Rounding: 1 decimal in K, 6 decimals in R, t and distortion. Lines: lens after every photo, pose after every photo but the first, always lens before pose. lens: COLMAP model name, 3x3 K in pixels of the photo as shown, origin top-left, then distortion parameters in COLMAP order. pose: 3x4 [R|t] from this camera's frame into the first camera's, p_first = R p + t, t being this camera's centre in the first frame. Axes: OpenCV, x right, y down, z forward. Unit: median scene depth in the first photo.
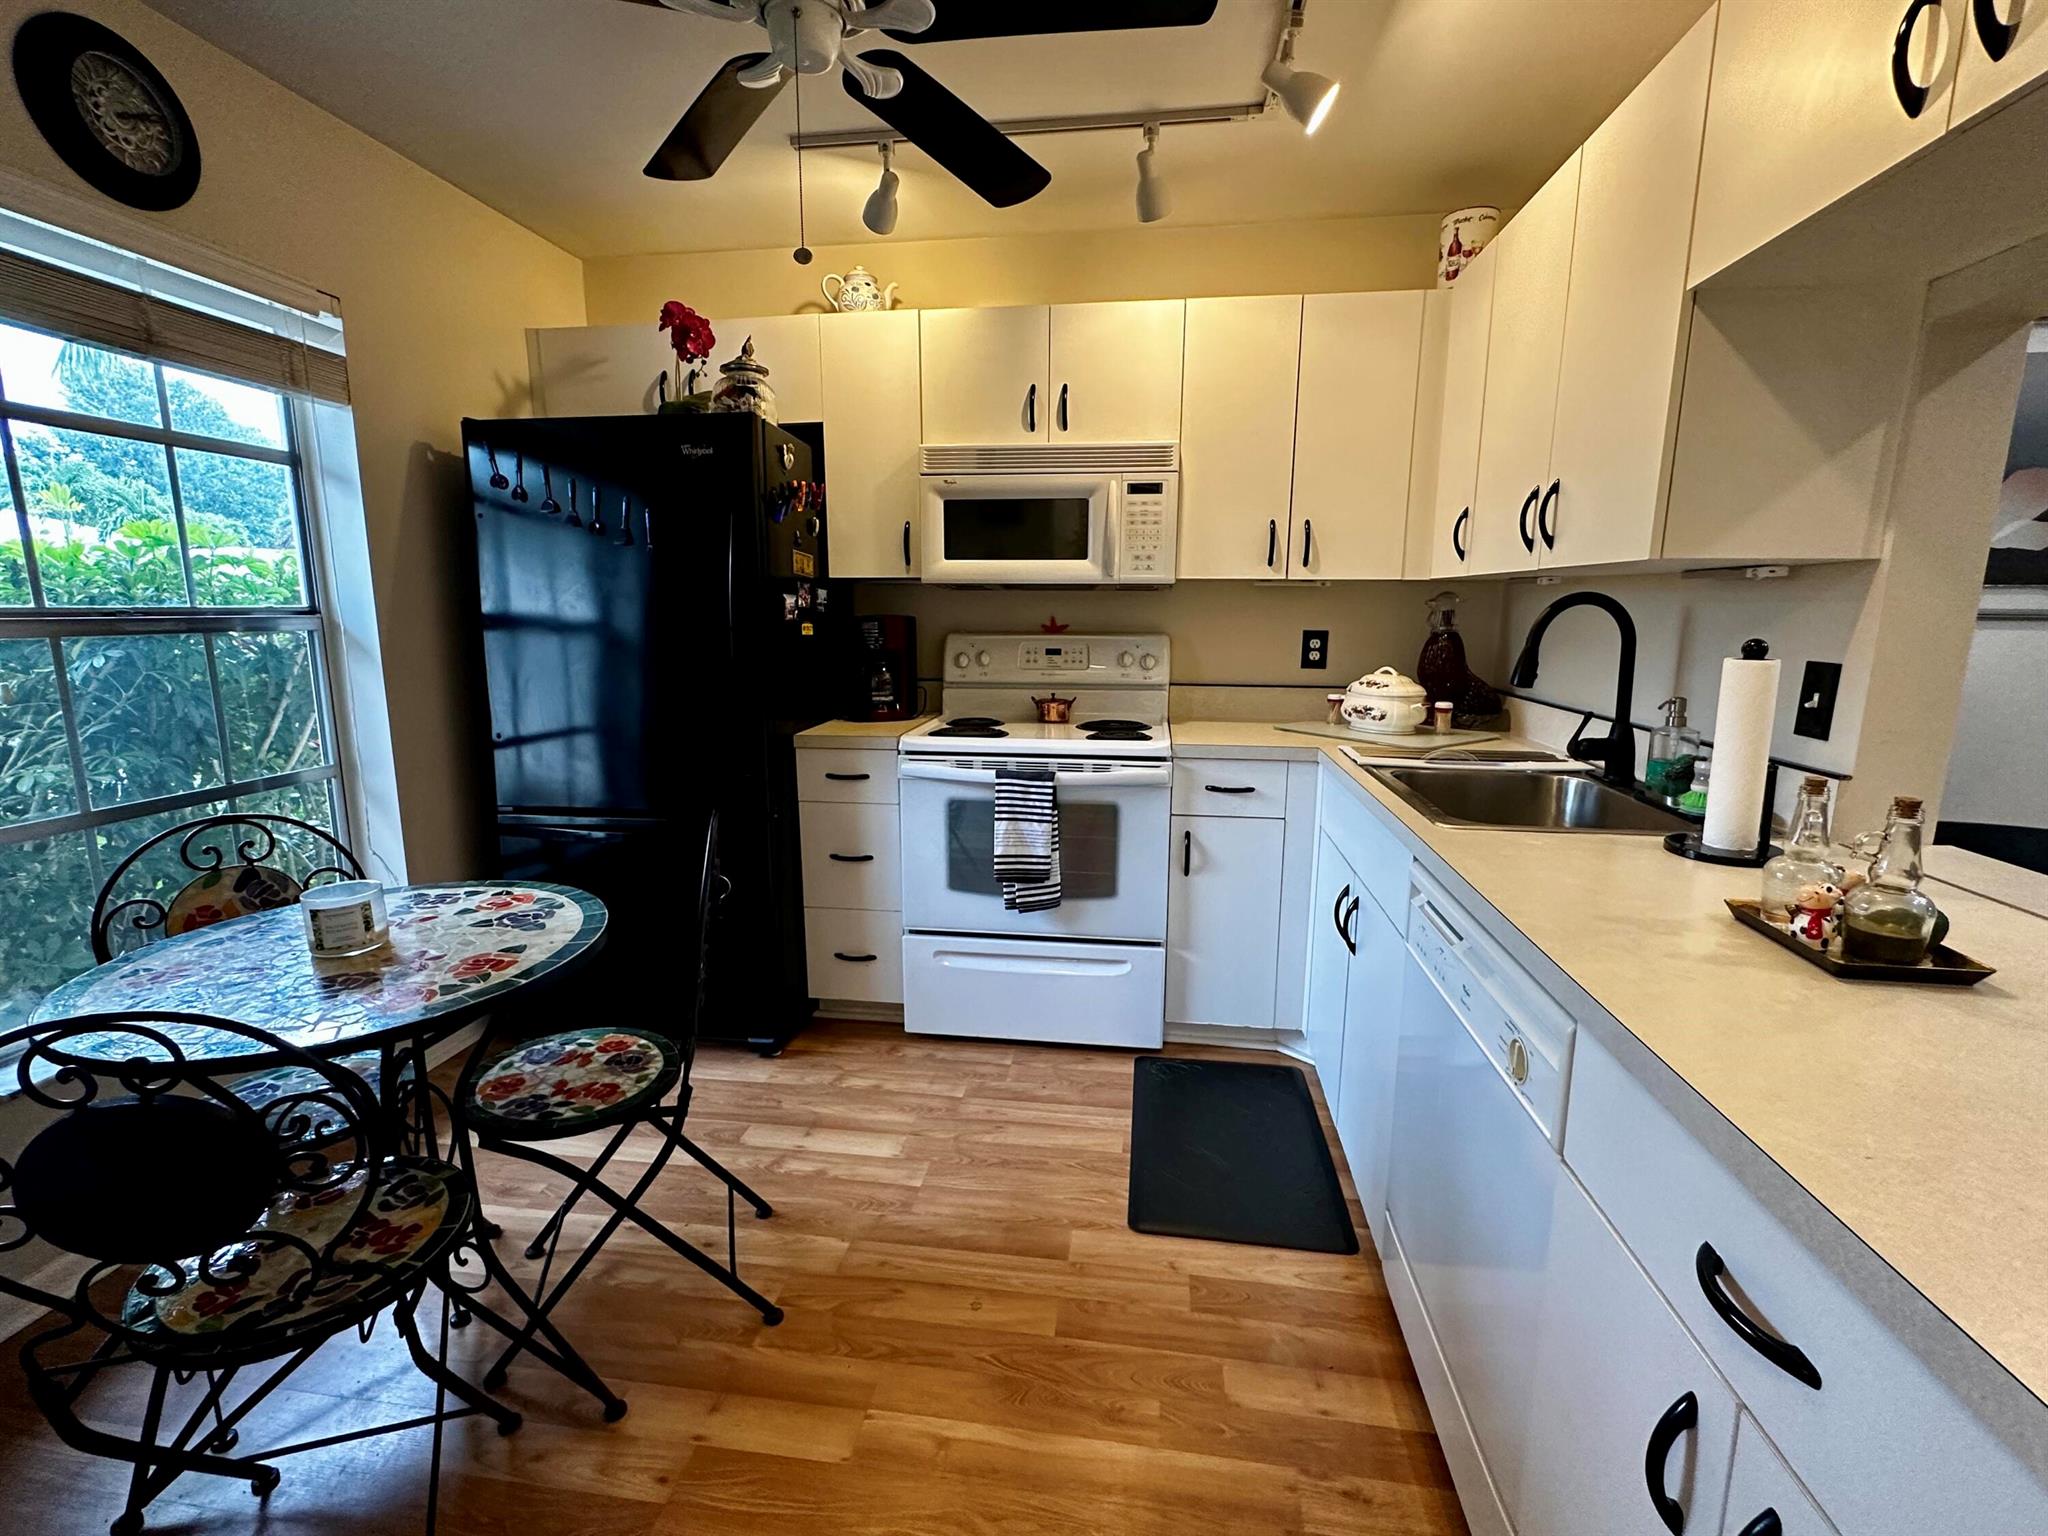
lens RADIAL K [[921.4, 0, 1012.8], [0, 921.4, 761.6], [0, 0, 1]] dist [0.004301, 0.000312]
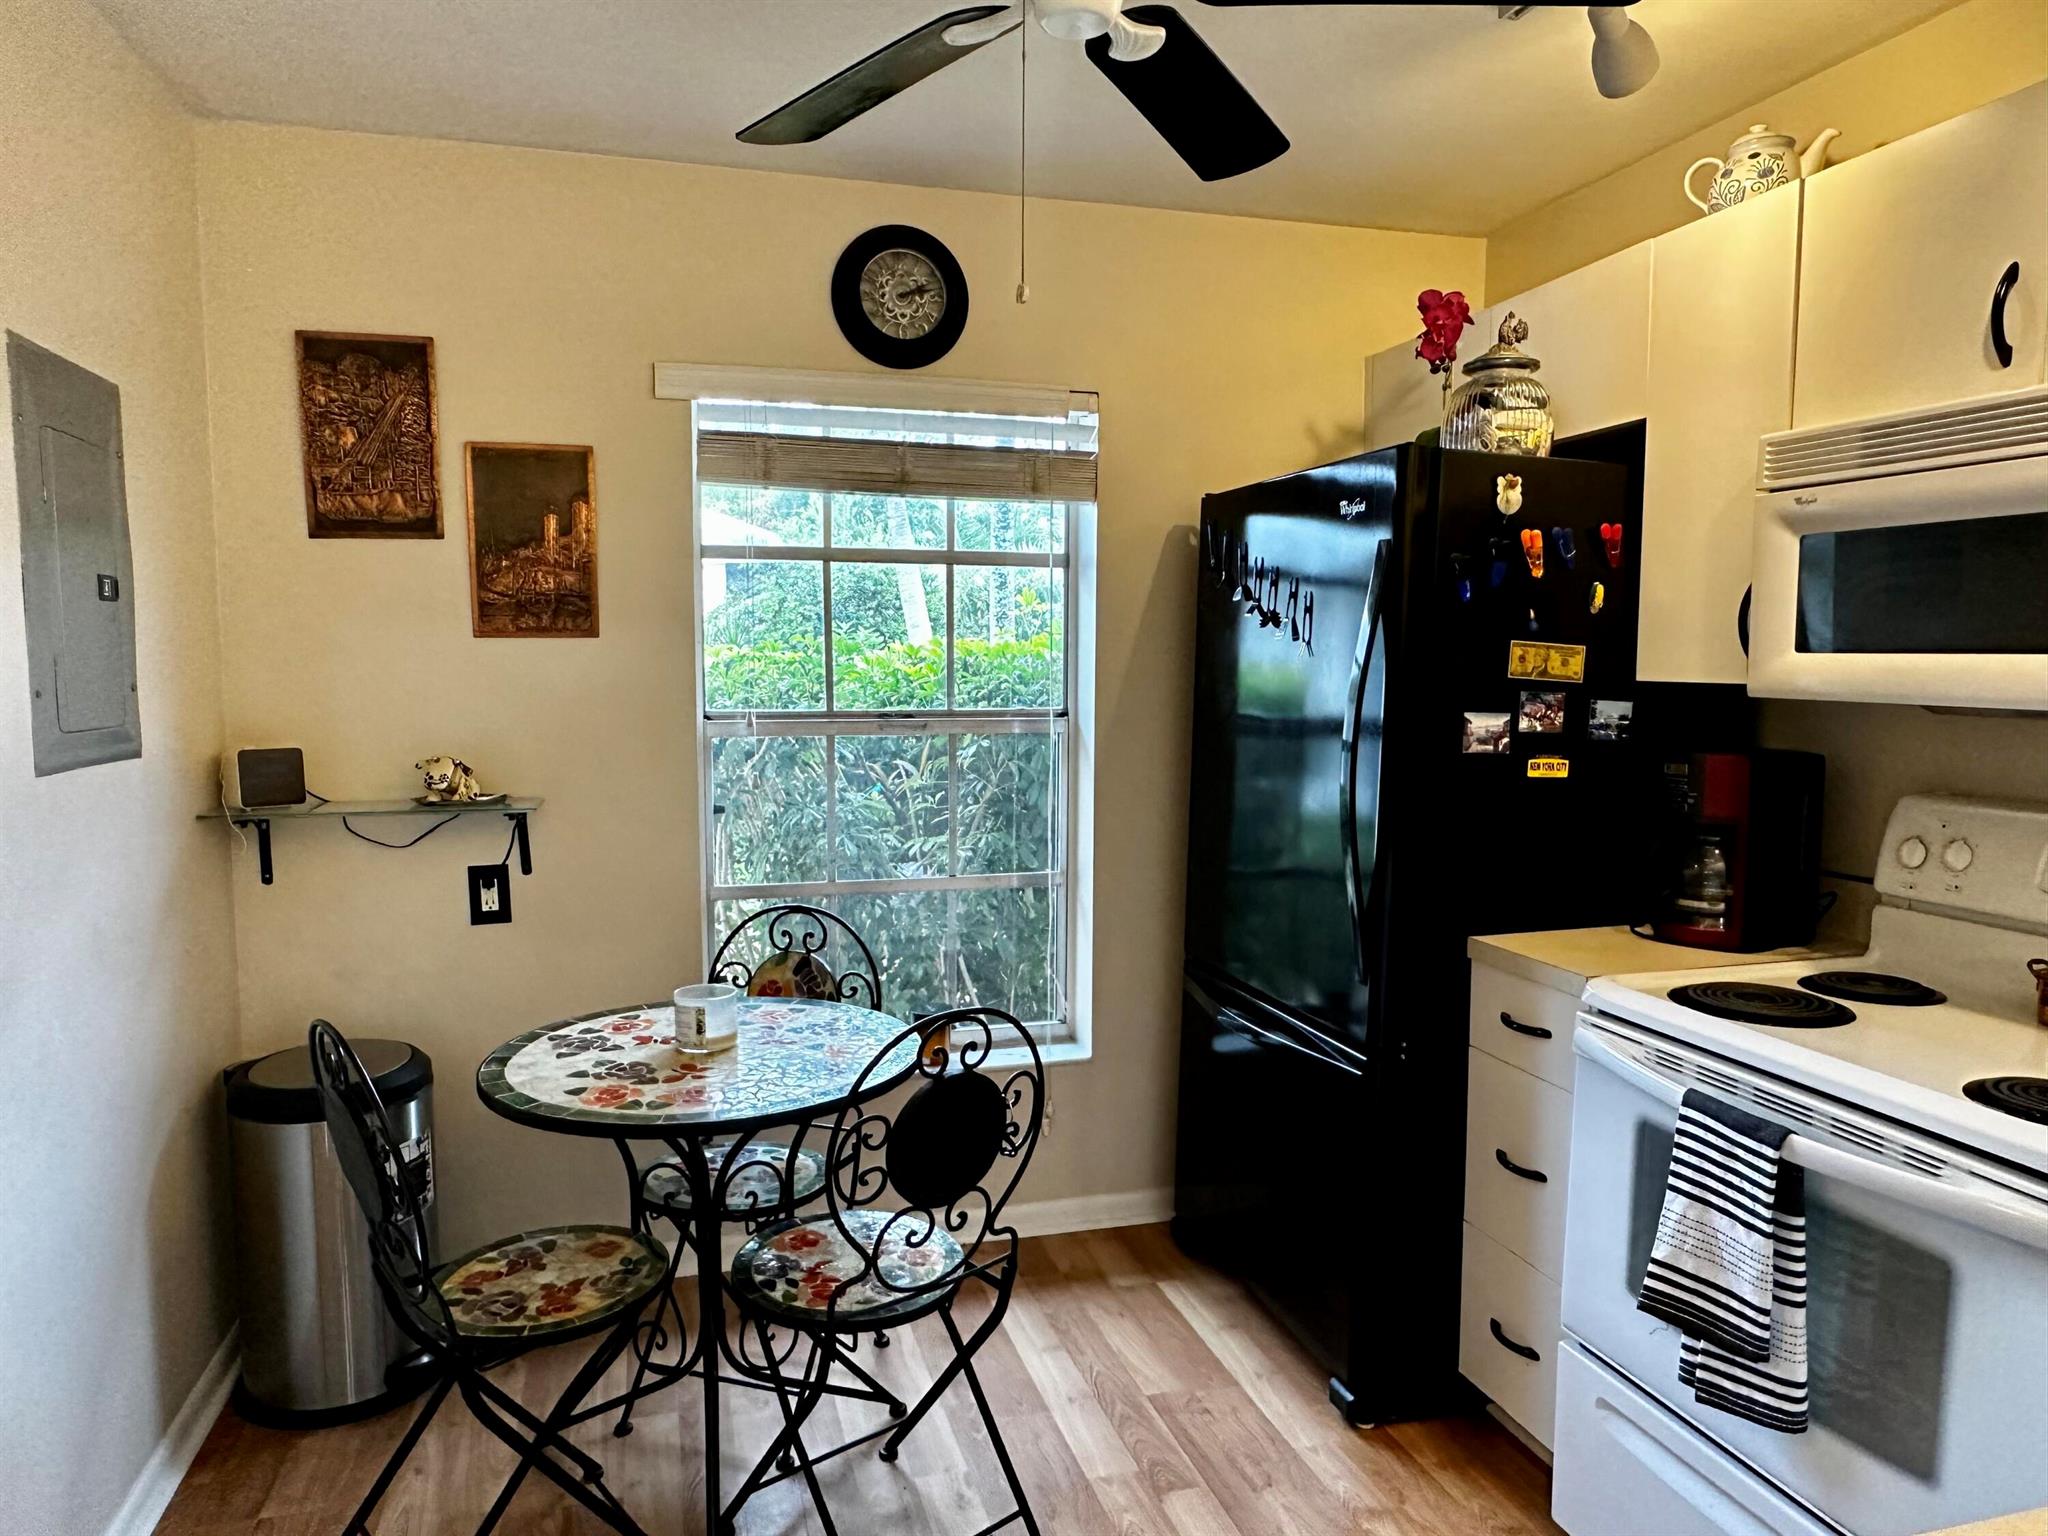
lens RADIAL K [[1327.5, 0, 1019.3], [0, 1327.5, 780.3], [0, 0, 1]] dist [-0.003465, 0.006000]
pose [[0.406576, 0.088659, -0.909305, 0.461610], [-0.155358, 0.987494, 0.026818, -0.115481], [0.900311, 0.130364, 0.415265, 0.364652]]
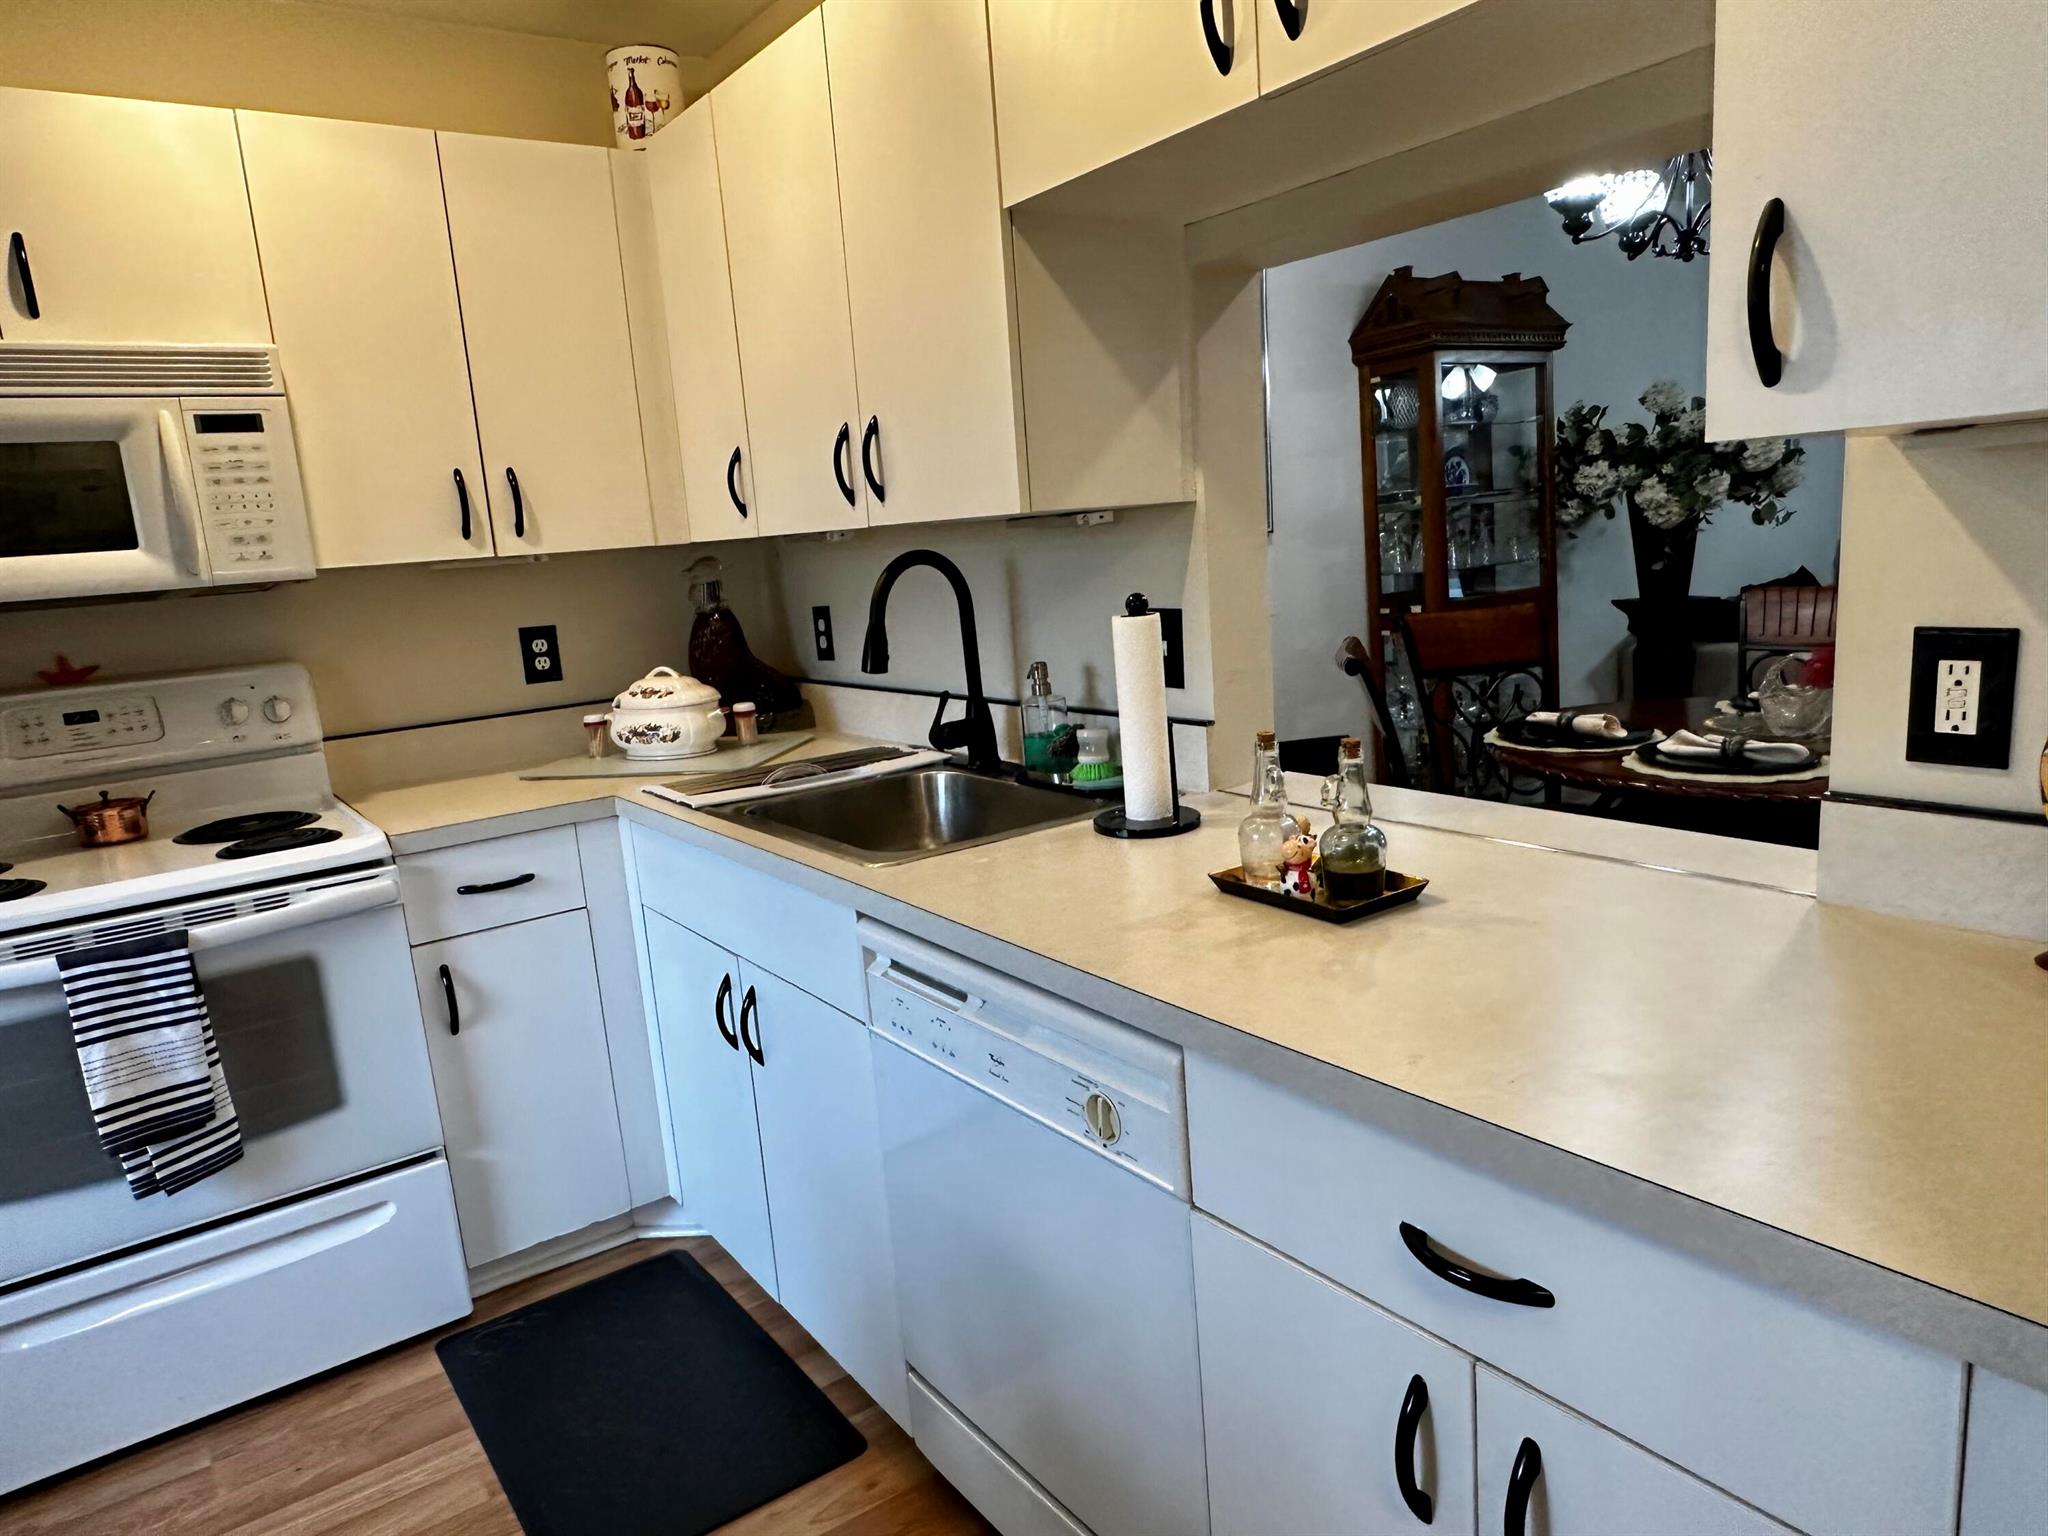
lens RADIAL K [[1327.5, 0, 1030.0], [0, 1327.5, 784.4], [0, 0, 1]] dist [-0.003465, 0.006000]
pose [[0.718629, -0.190839, 0.668695, -0.106901], [0.195675, 0.978246, 0.068895, -0.030024], [-0.667296, 0.081337, 0.740338, 0.050481]]
